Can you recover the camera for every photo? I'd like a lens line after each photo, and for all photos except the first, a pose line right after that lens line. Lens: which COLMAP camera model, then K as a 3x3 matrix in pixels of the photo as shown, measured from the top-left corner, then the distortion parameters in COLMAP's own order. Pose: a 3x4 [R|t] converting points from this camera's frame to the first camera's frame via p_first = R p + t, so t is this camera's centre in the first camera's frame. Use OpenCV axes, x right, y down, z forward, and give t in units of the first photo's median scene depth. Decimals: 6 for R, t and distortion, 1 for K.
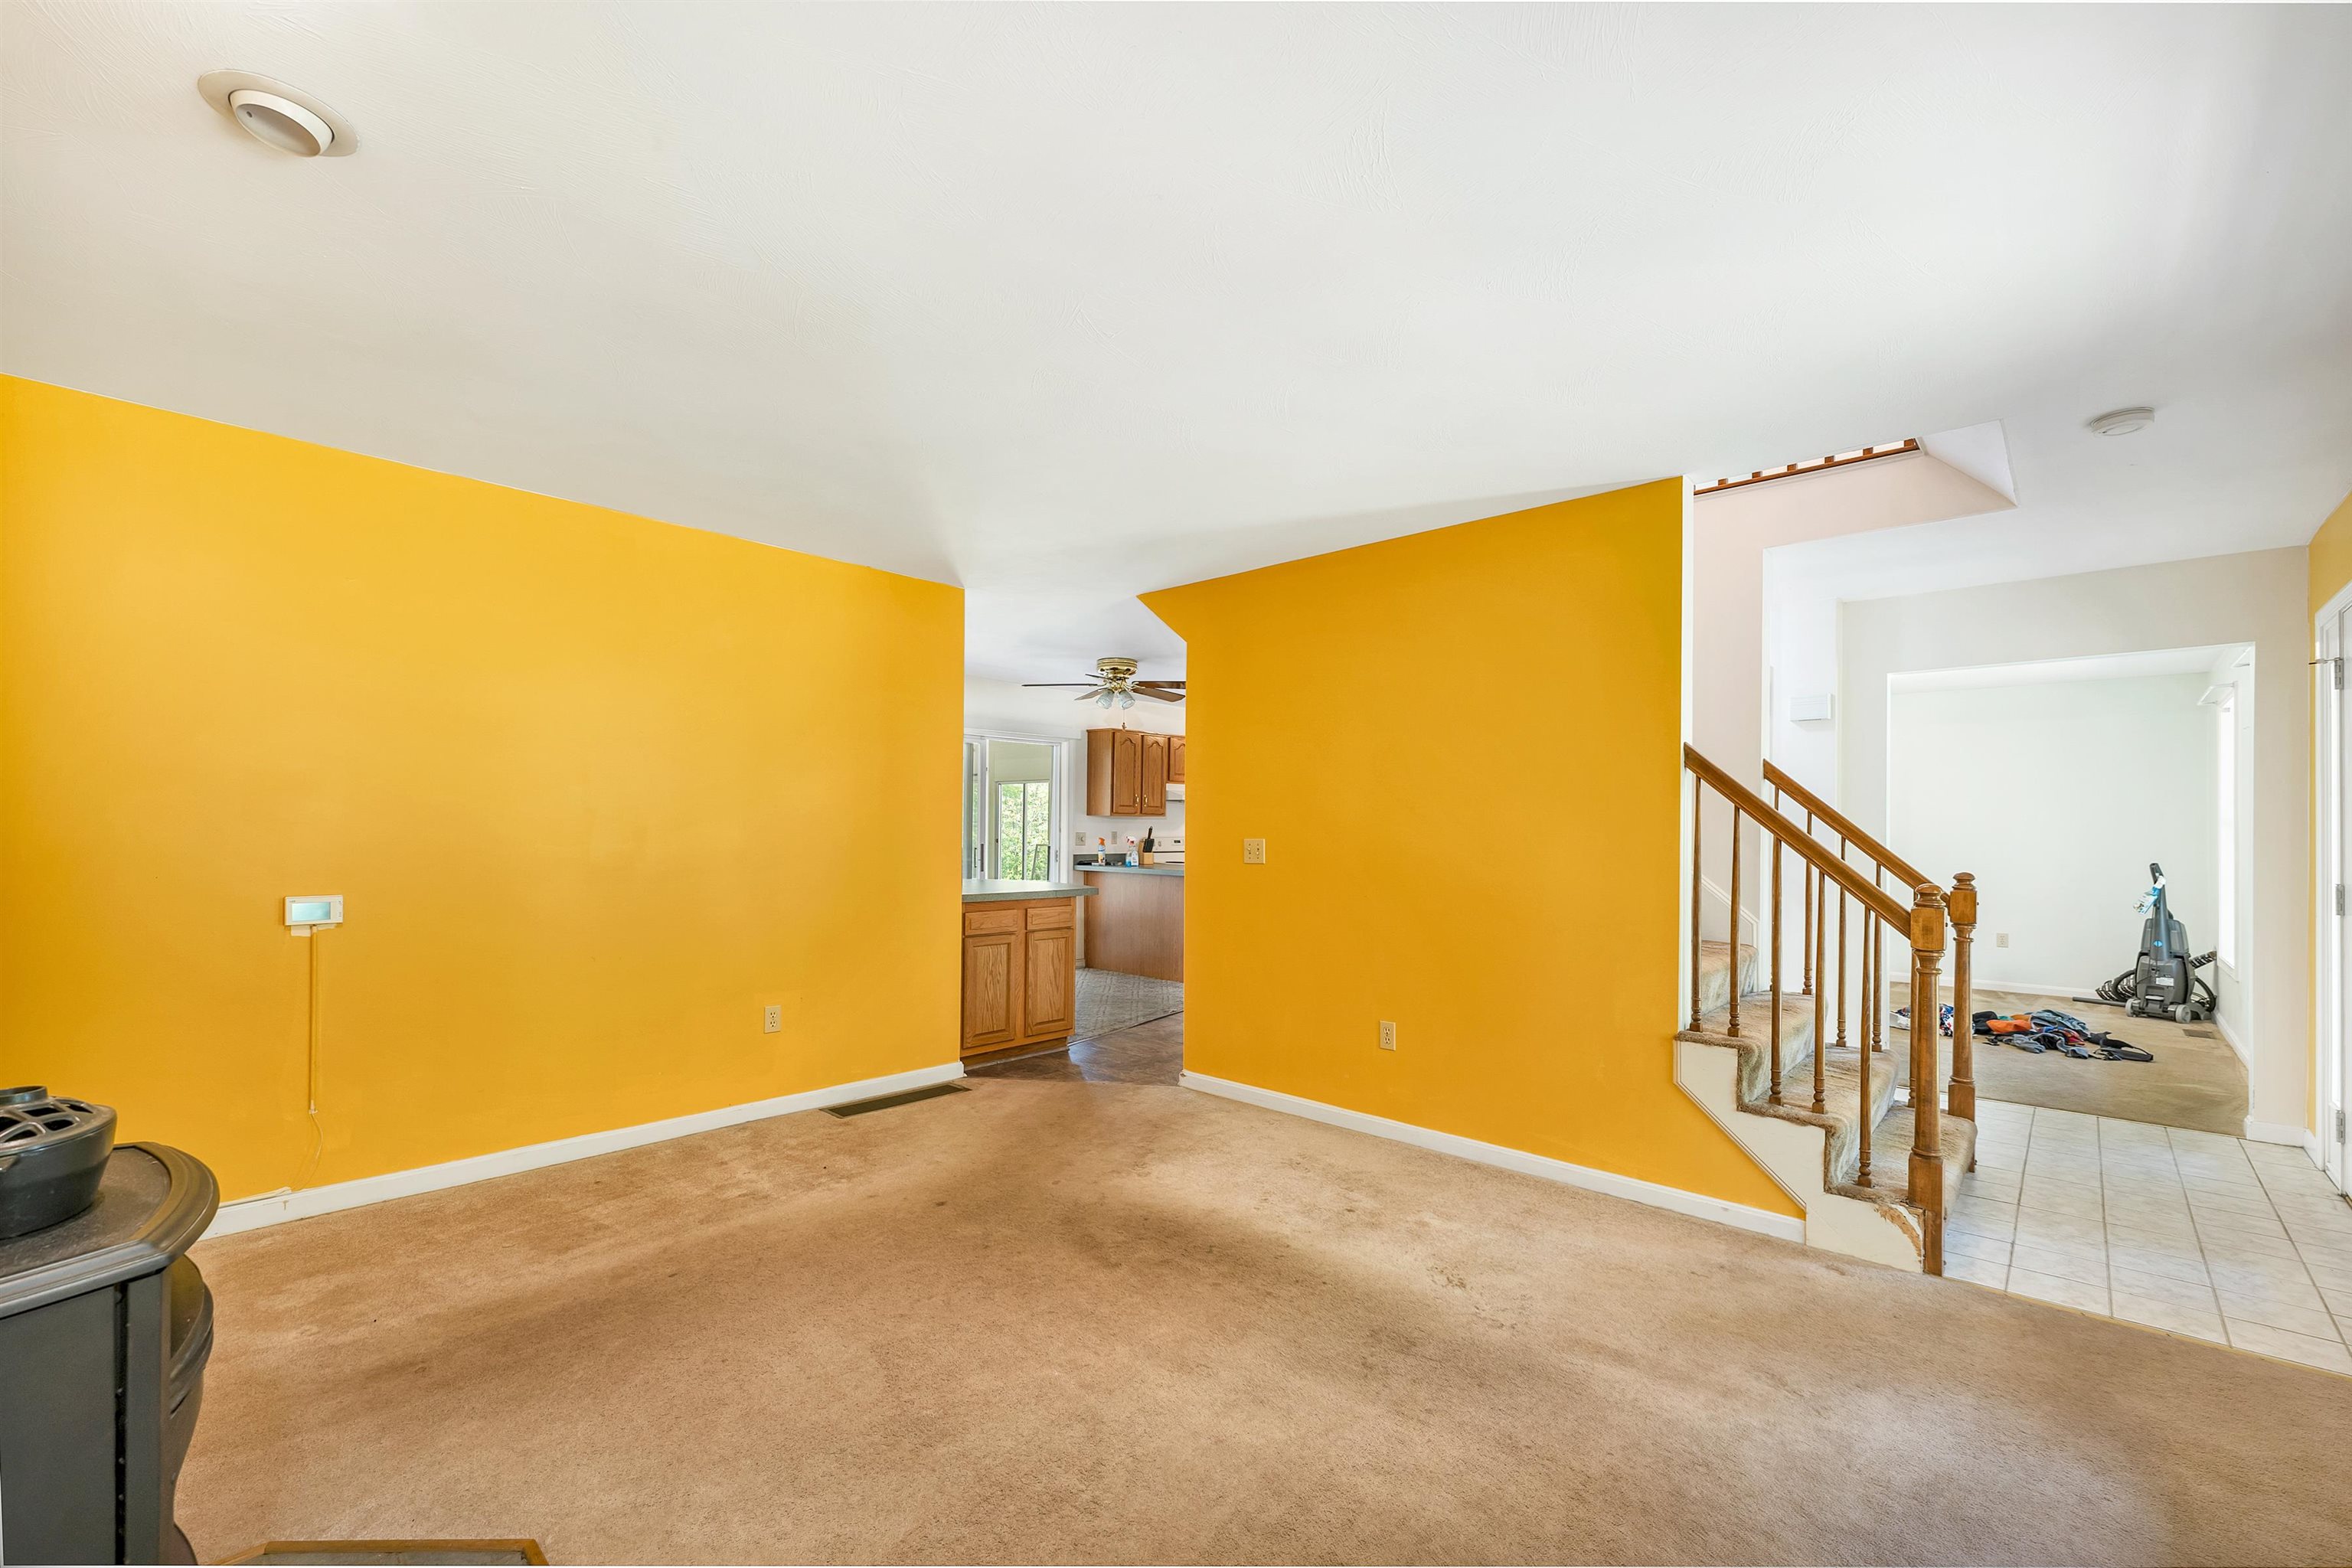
lens RADIAL K [[958.1, 0, 1208.4], [0, 958.1, 830.8], [0, 0, 1]] dist [0.002918, -0.000164]
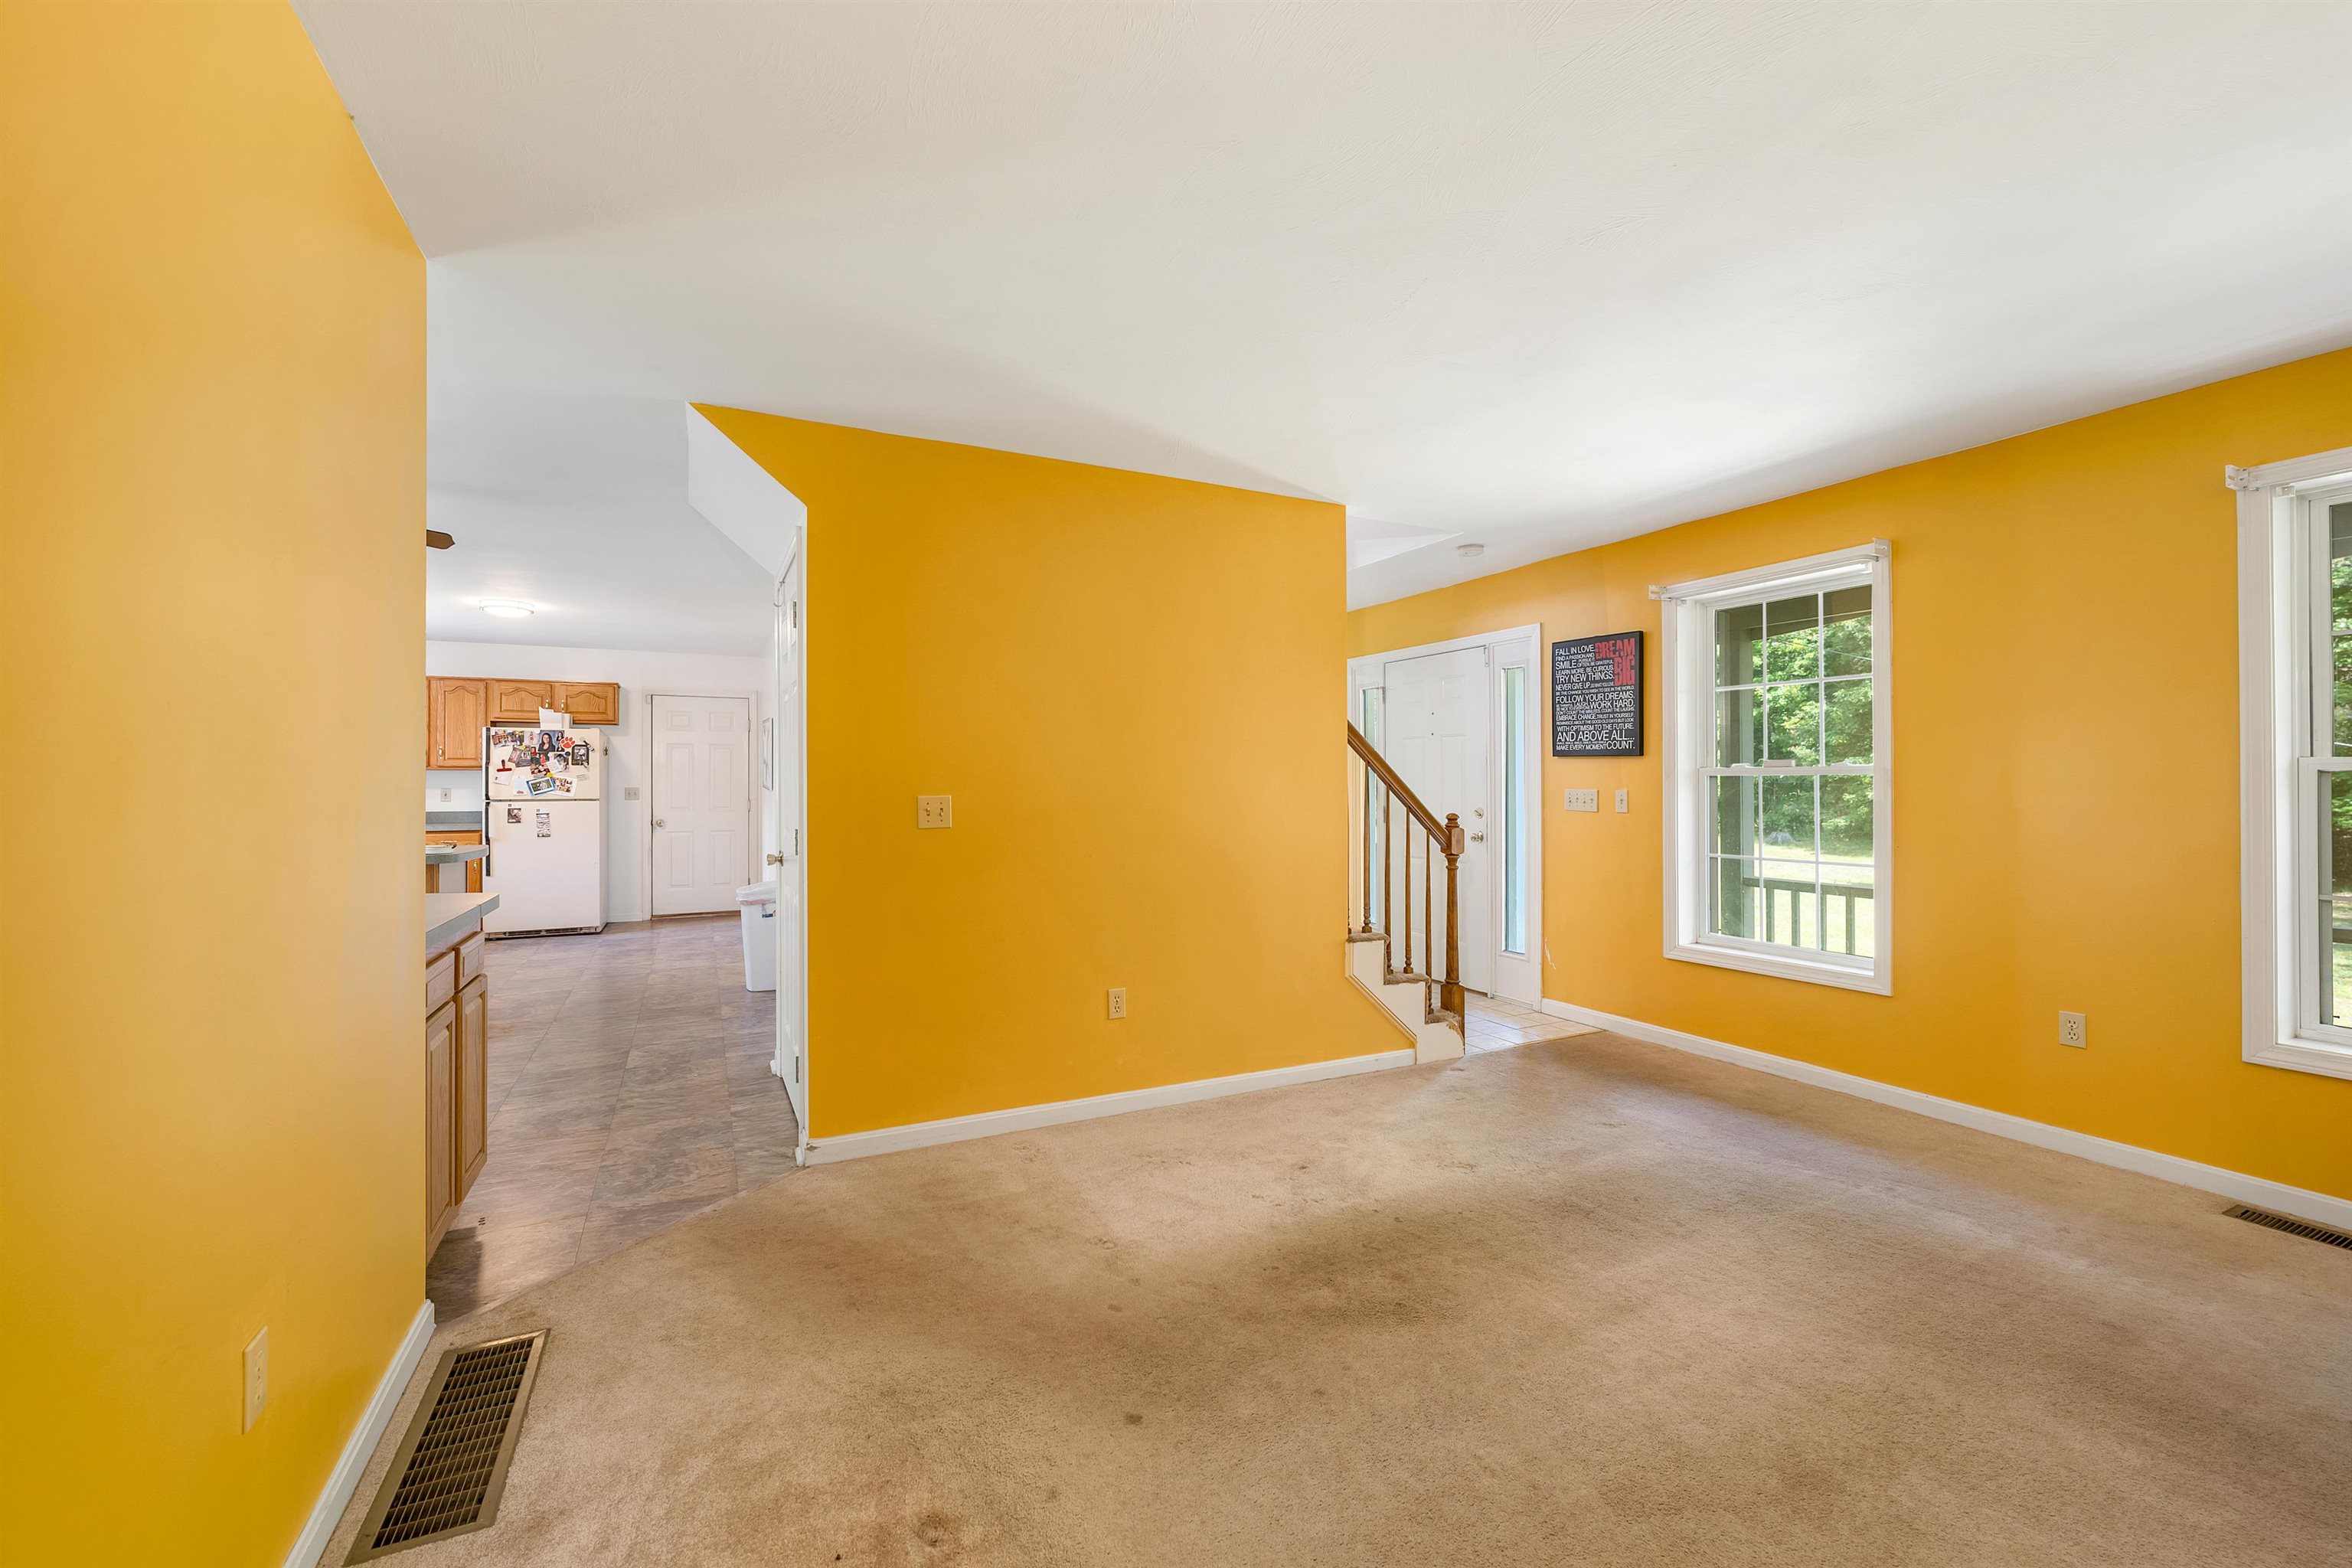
lens RADIAL K [[958.1, 0, 1171.8], [0, 958.1, 776.7], [0, 0, 1]] dist [0.002918, -0.000164]
pose [[0.382802, -0.006067, 0.923811, -0.784189], [0.007300, 0.999967, 0.003542, -0.010164], [-0.923802, 0.005388, 0.382833, 0.718678]]
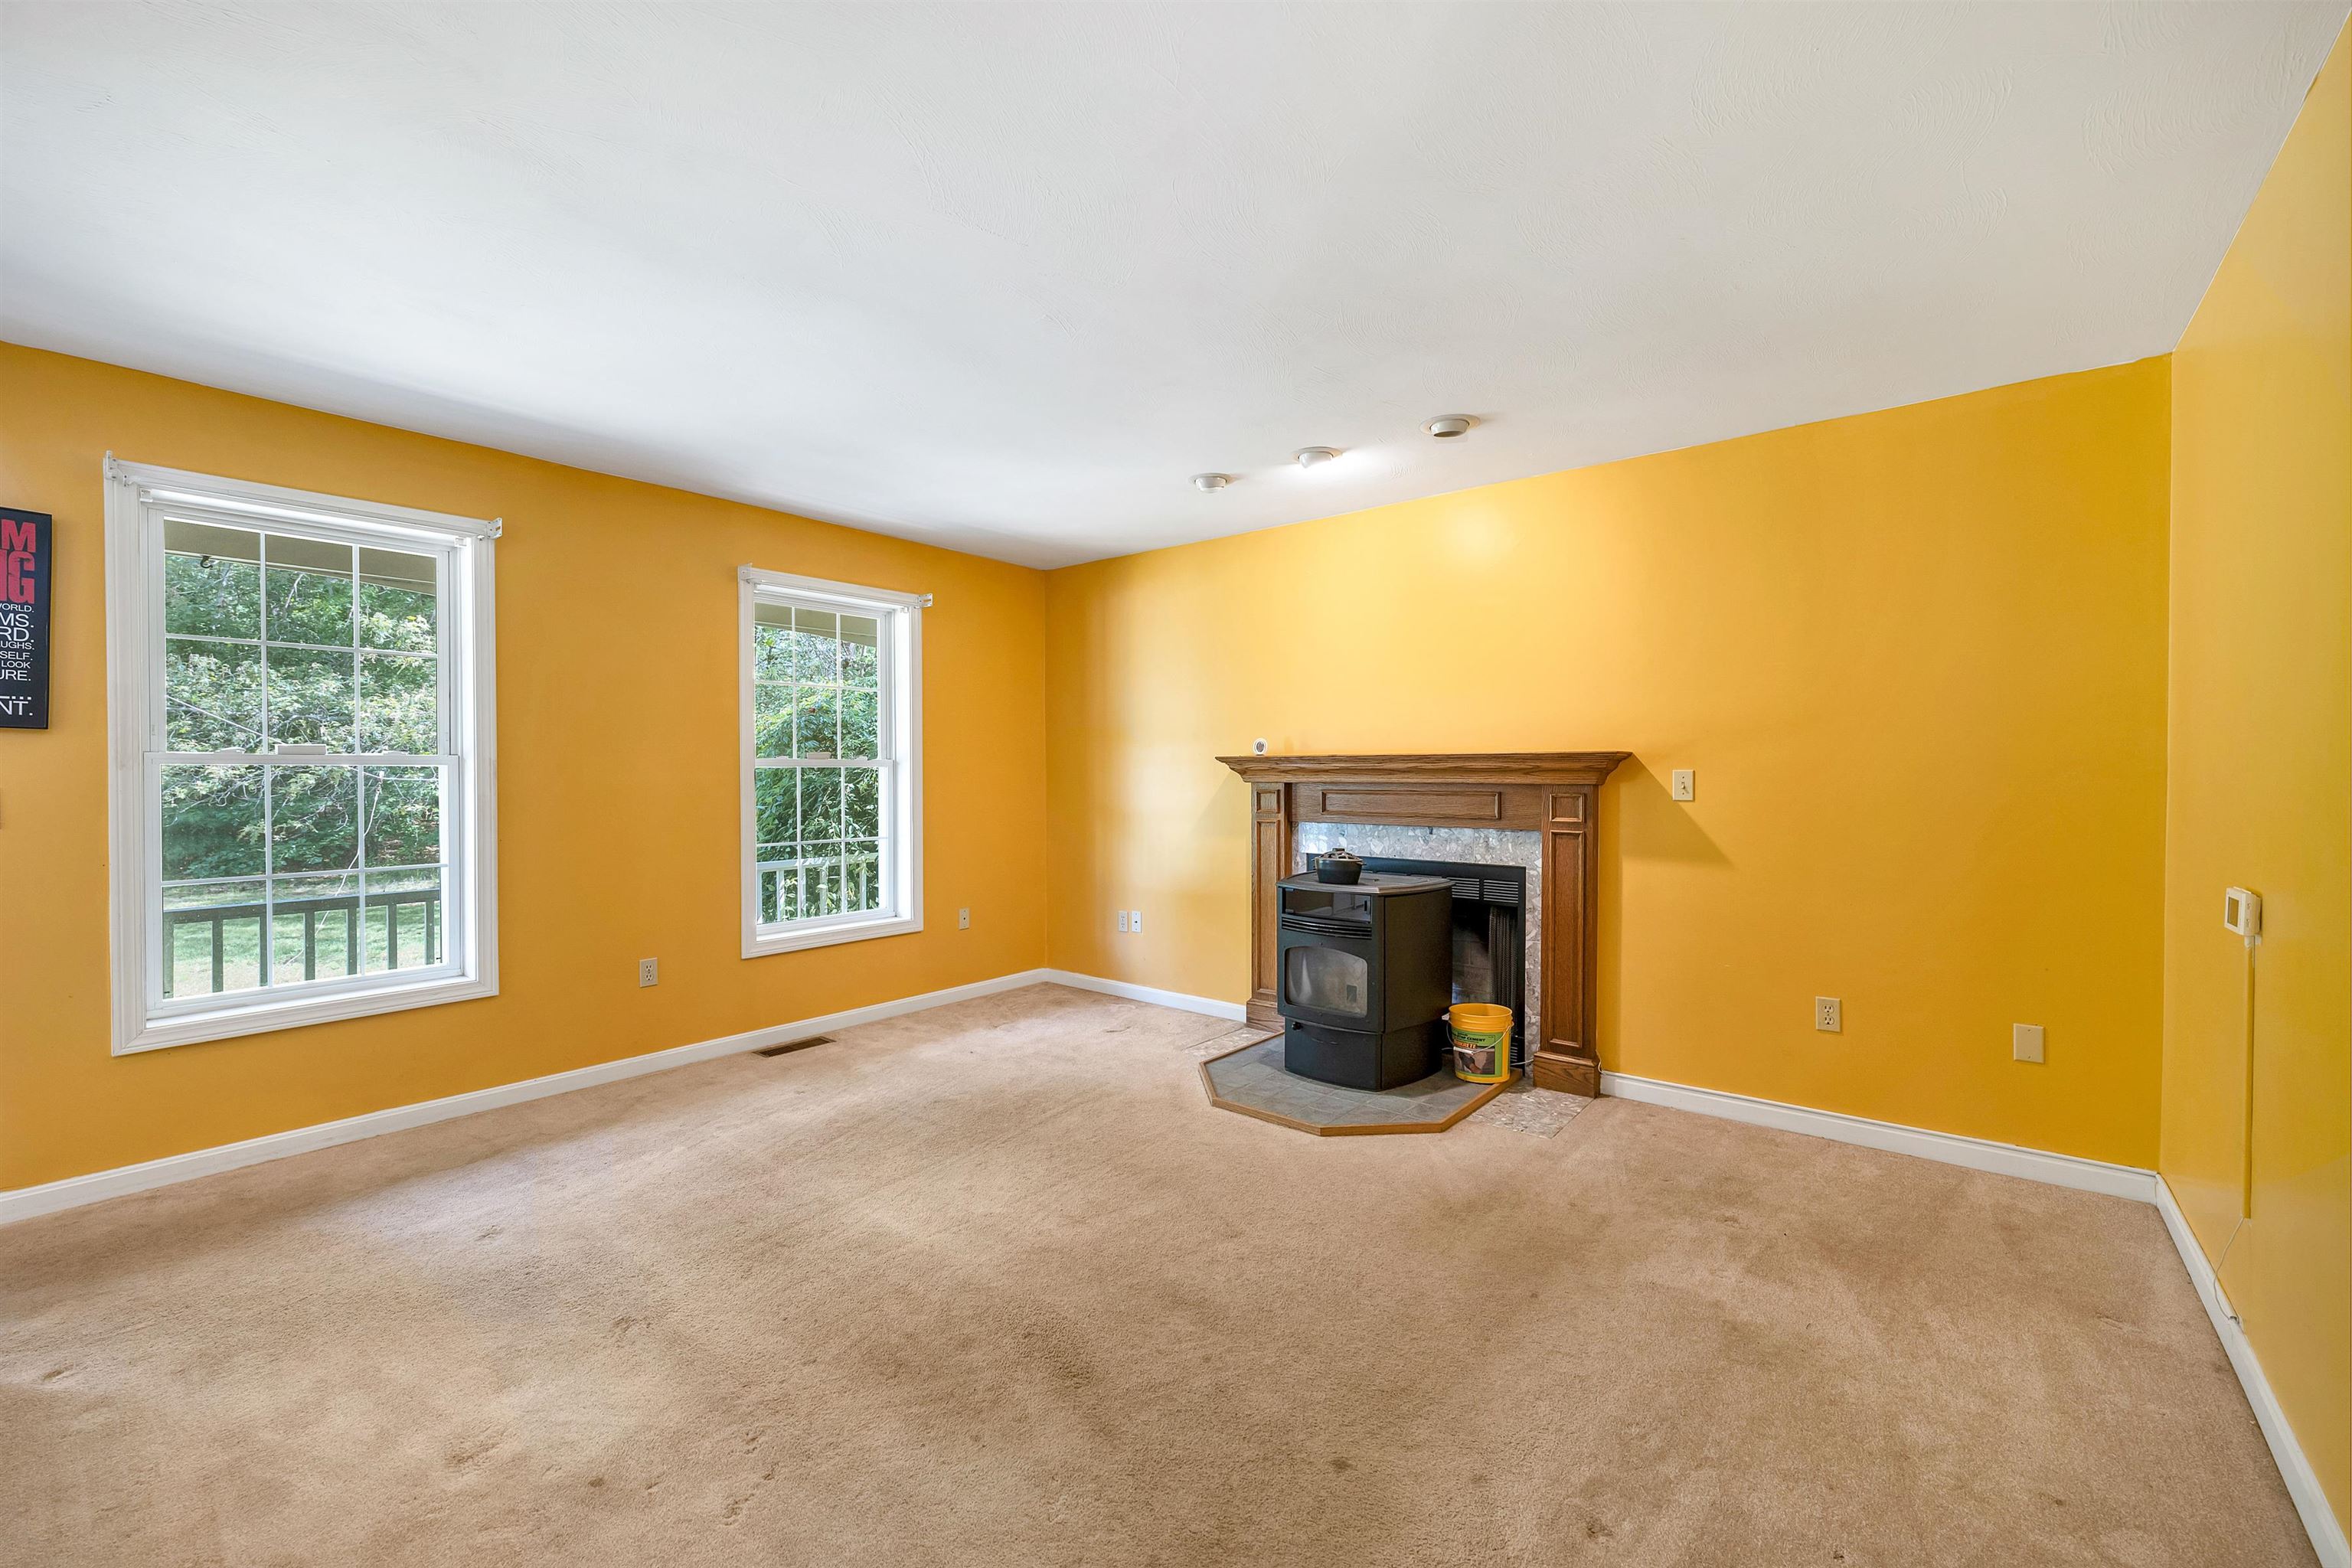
lens RADIAL K [[958.1, 0, 1164.9], [0, 958.1, 783.2], [0, 0, 1]] dist [0.002918, -0.000164]
pose [[-0.999567, -0.010711, -0.027409, -0.148115], [-0.011065, 0.999857, 0.012792, -0.005529], [0.027268, 0.013090, -0.999542, 1.483667]]
